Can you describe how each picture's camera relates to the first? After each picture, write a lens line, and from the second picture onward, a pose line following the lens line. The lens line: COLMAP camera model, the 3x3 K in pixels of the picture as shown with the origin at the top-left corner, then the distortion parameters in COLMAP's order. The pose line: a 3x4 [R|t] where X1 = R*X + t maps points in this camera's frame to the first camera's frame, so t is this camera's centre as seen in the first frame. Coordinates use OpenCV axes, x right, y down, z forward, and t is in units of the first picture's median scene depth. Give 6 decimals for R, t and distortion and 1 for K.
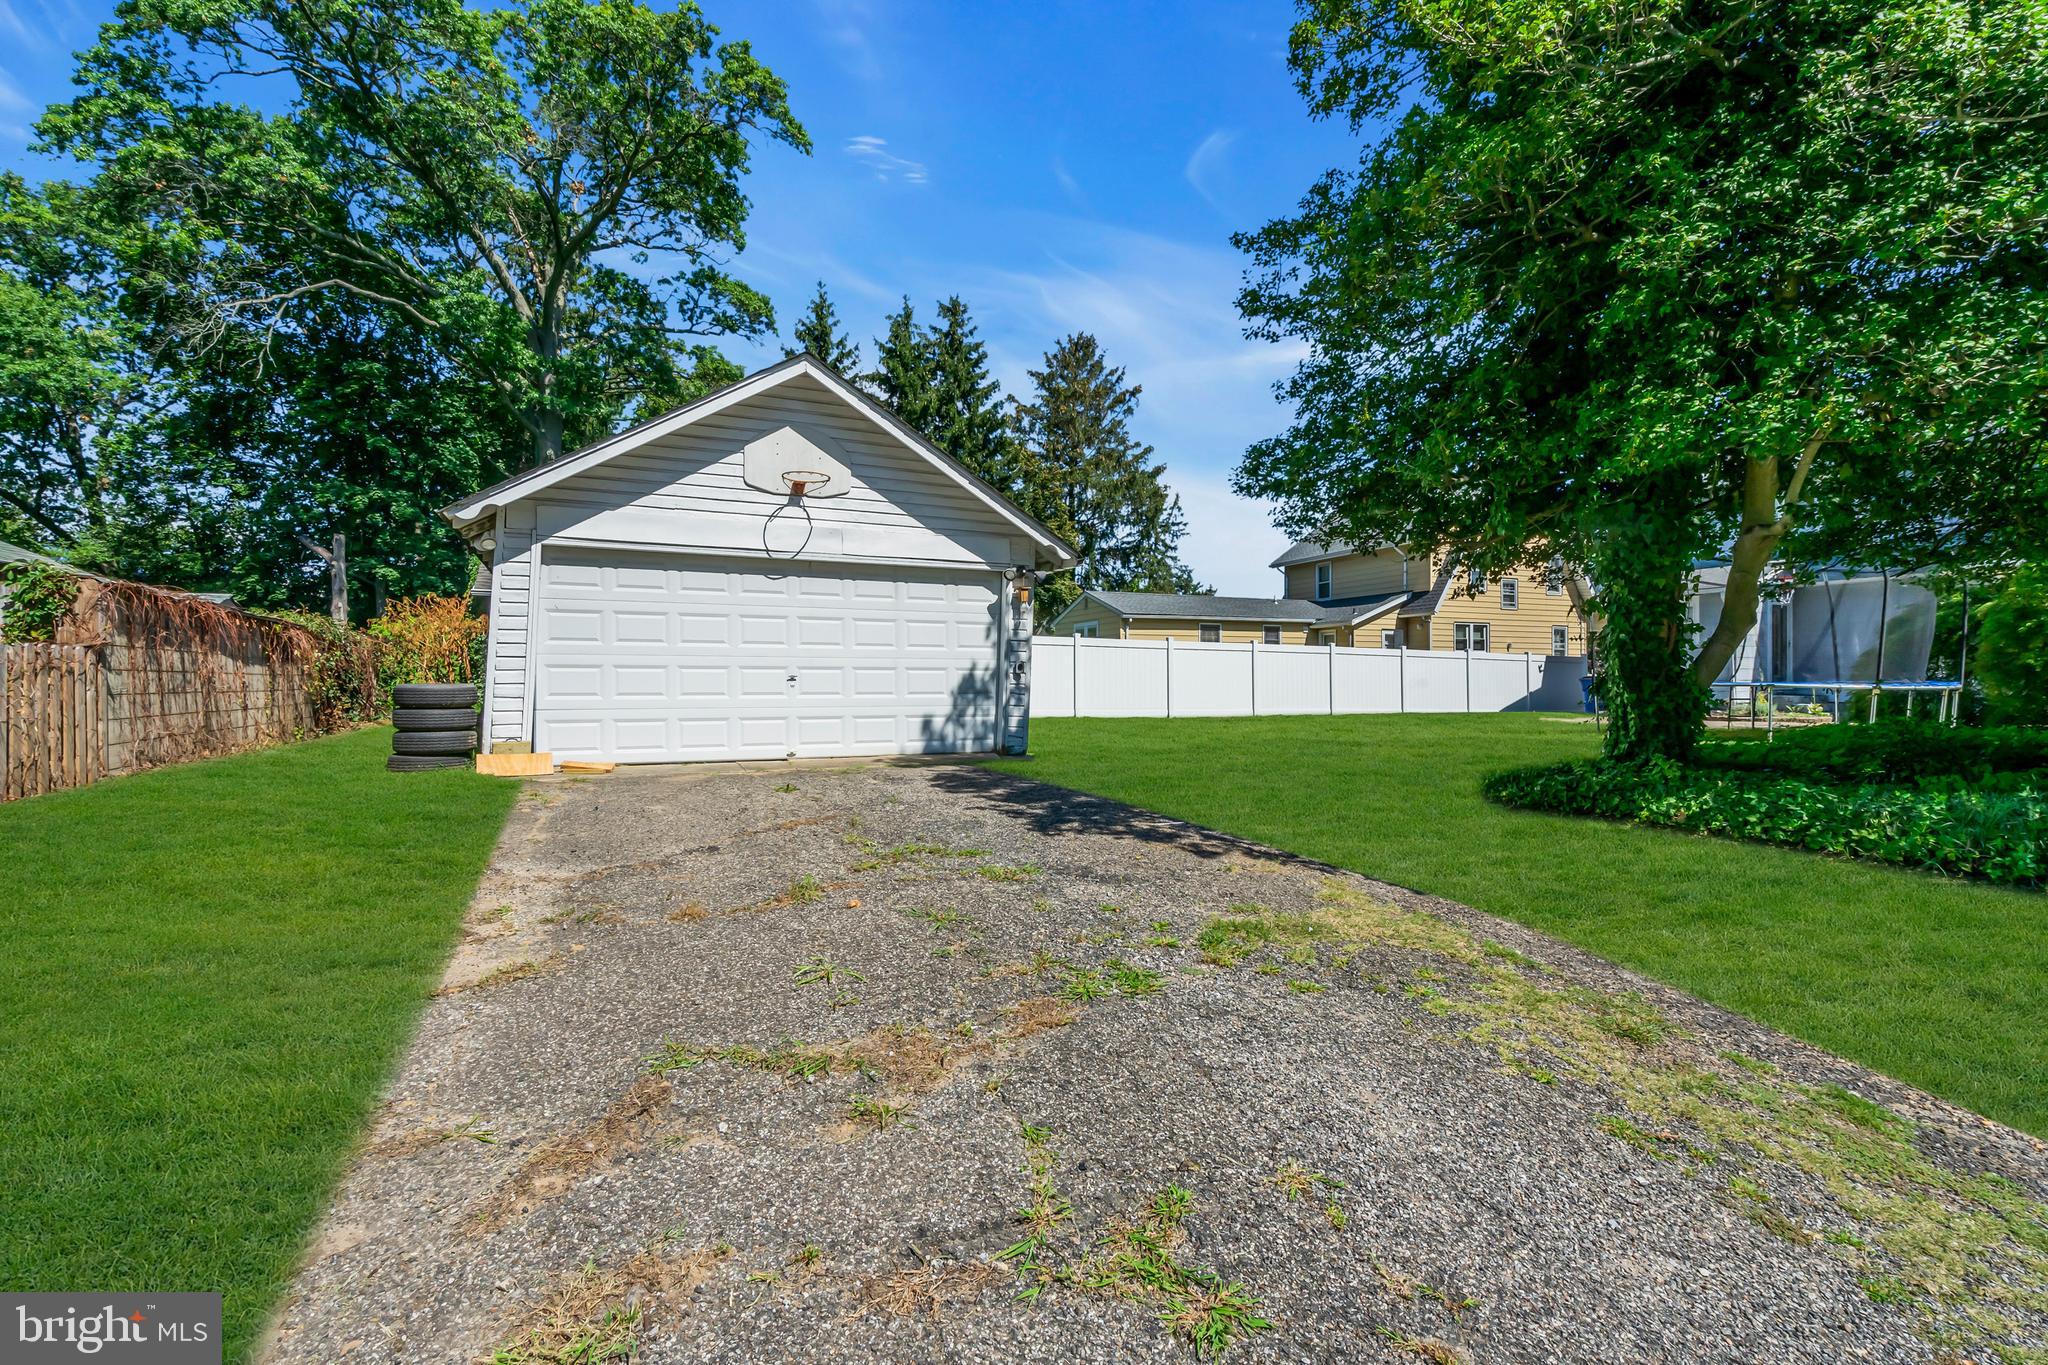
lens RADIAL K [[920.6, 0, 1026.4], [0, 920.6, 686.2], [0, 0, 1]] dist [-0.004079, 0.000541]
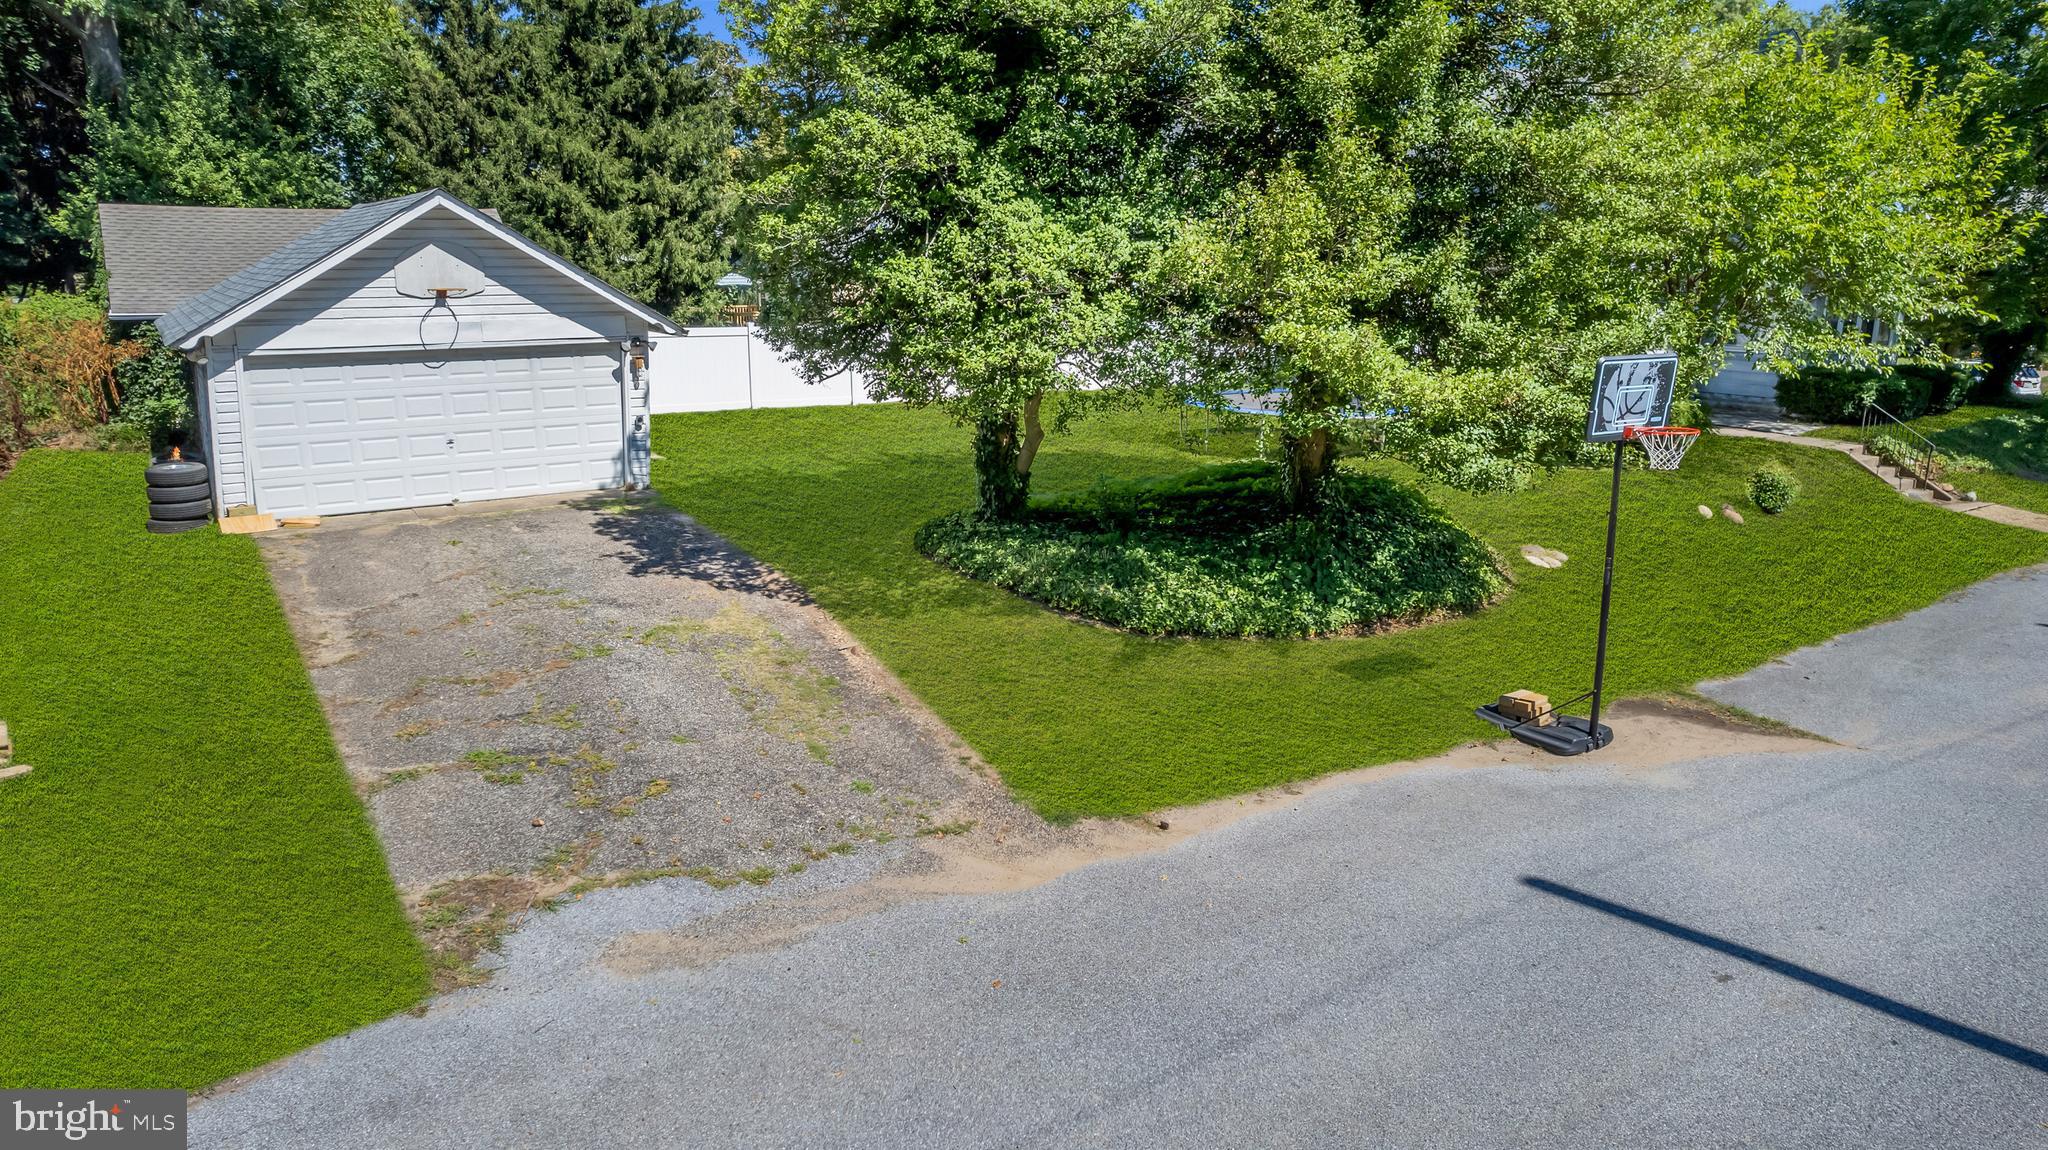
lens RADIAL K [[1315.7, 0, 1017.9], [0, 1315.7, 573.7], [0, 0, 1]] dist [-0.075872, 0.064883]
pose [[0.988547, -0.032868, 0.147293, 0.270960], [-0.002325, 0.972563, 0.232627, -0.270671], [-0.150897, -0.230305, 0.961348, -0.959911]]
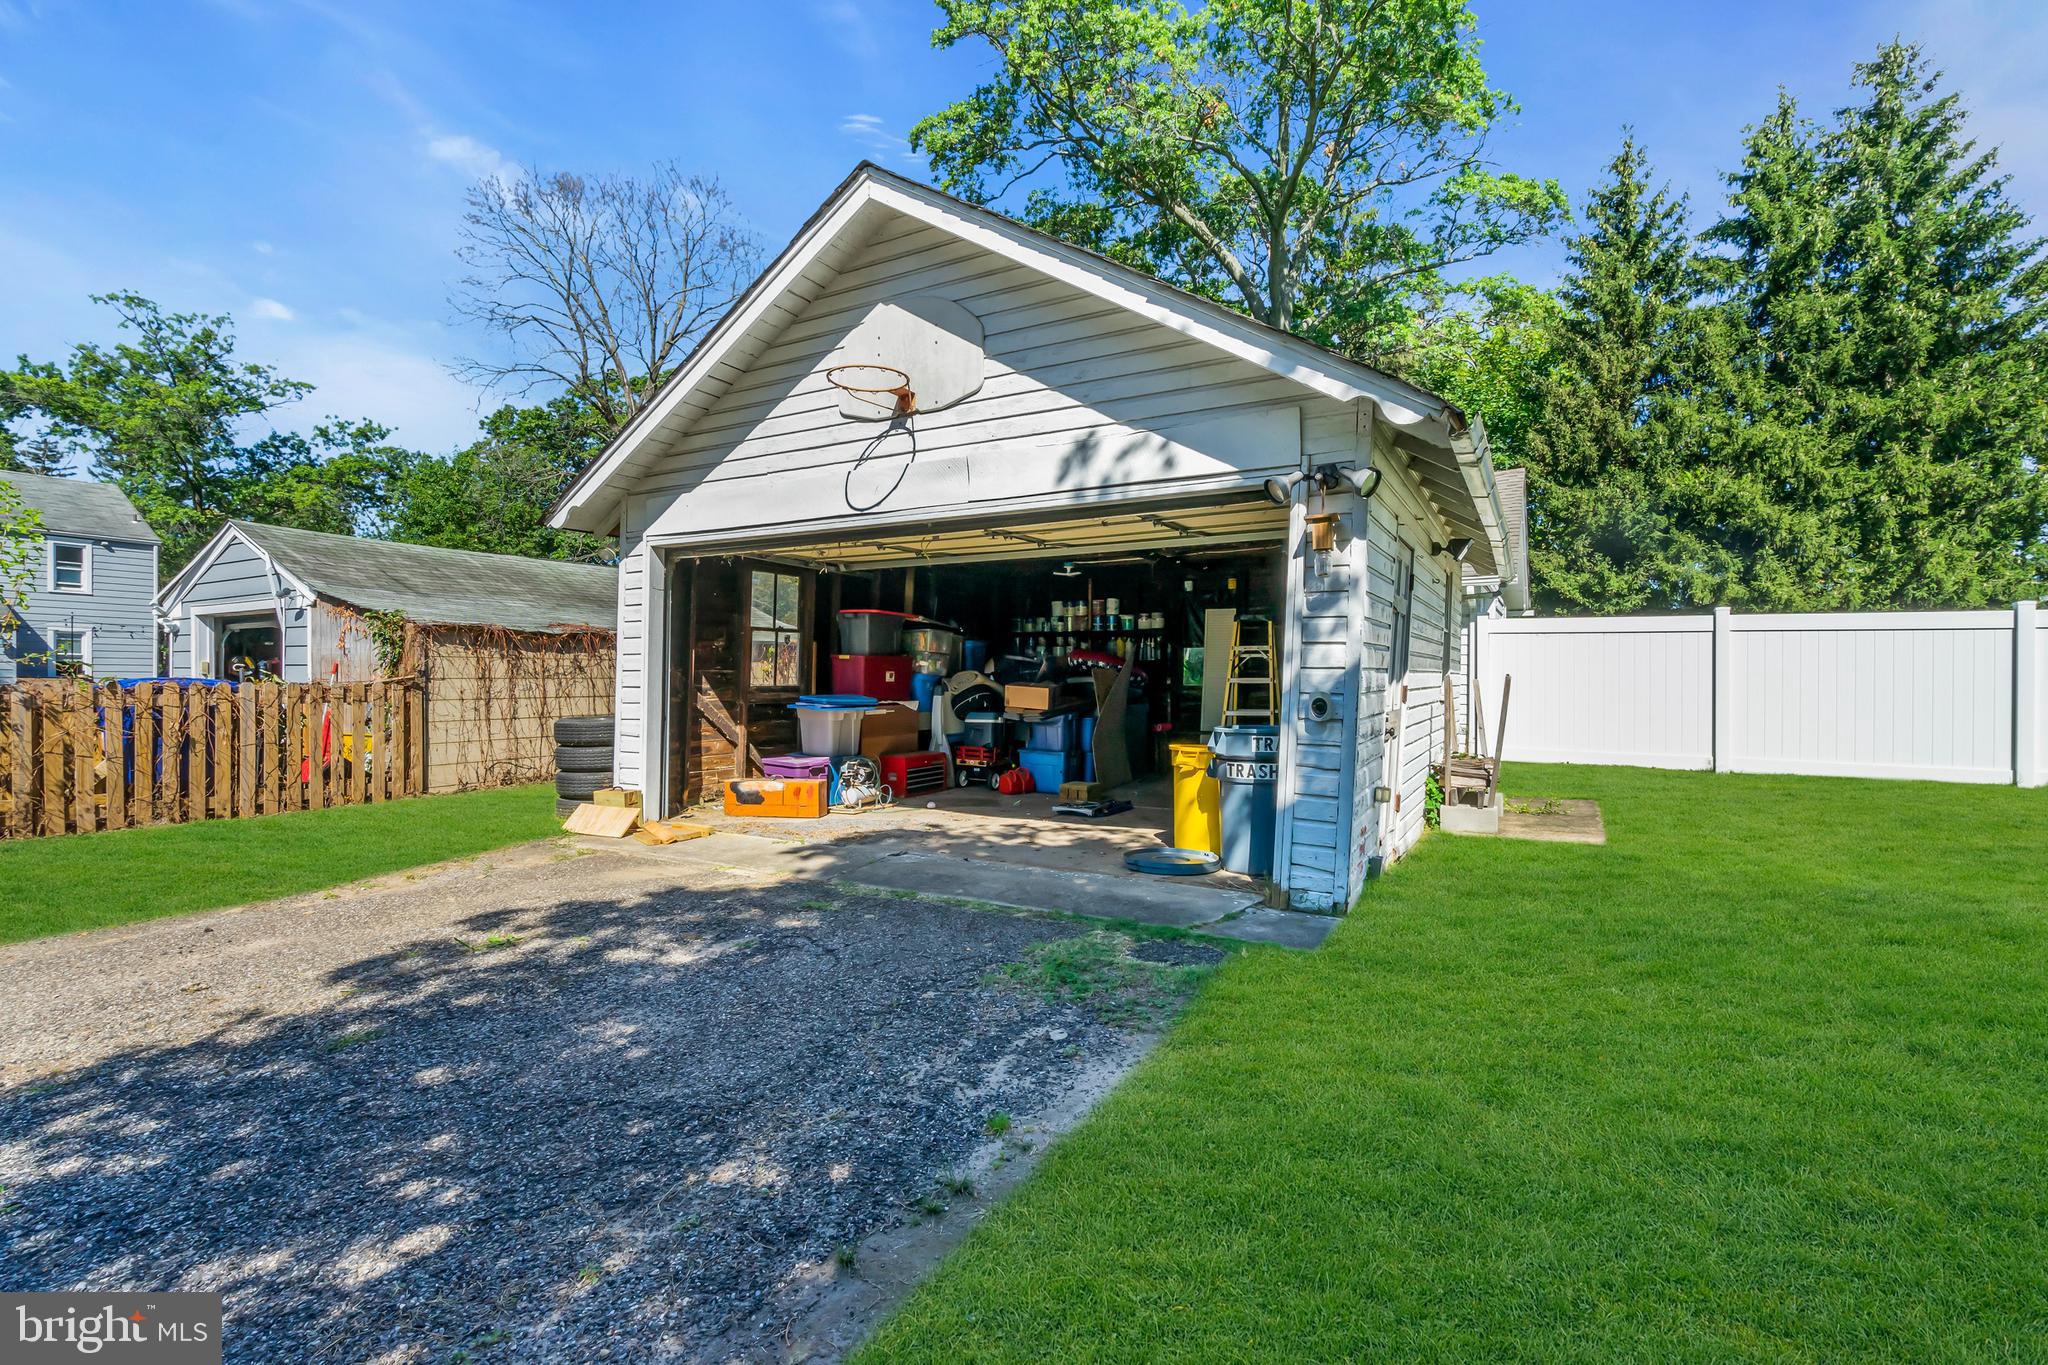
lens RADIAL K [[920.6, 0, 1026.4], [0, 920.6, 686.2], [0, 0, 1]] dist [-0.004079, 0.000541]
pose [[0.583059, 0.006847, -0.812401, 0.300644], [-0.002869, 0.999976, 0.006369, -0.037907], [0.812424, -0.001383, 0.583065, 0.760382]]
